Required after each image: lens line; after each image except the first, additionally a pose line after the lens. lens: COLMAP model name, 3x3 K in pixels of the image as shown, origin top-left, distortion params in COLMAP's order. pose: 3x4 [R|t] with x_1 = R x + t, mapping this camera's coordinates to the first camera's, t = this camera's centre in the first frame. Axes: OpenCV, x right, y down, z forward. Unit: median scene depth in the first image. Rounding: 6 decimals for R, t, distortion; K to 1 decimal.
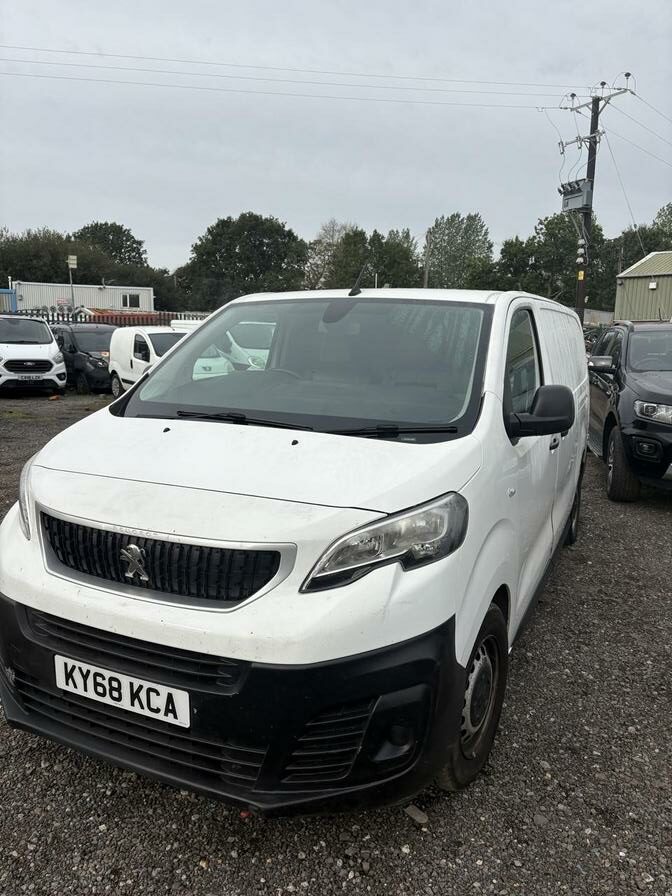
lens RADIAL K [[680.0, 0, 336.0], [0, 680.0, 448.0], [0, 0, 1]] dist [-0.002039, -0.004561]
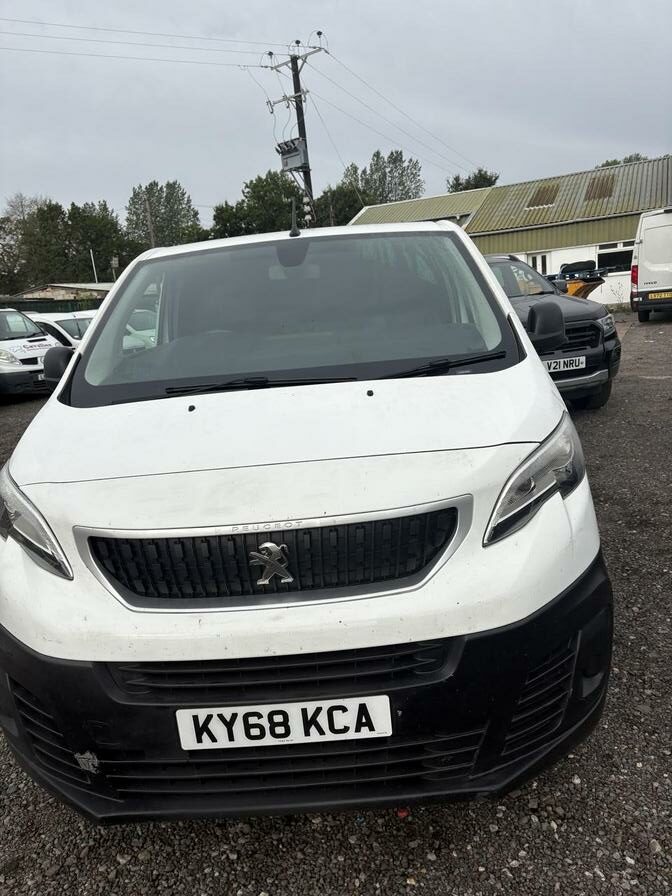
lens RADIAL K [[677.2, 0, 336.6], [0, 677.2, 454.4], [0, 0, 1]] dist [0.002374, 0.002695]
pose [[0.907836, -0.190856, 0.373373, -0.481644], [0.172393, 0.981561, 0.082579, -0.009781], [-0.382249, -0.010601, 0.923999, 0.233205]]
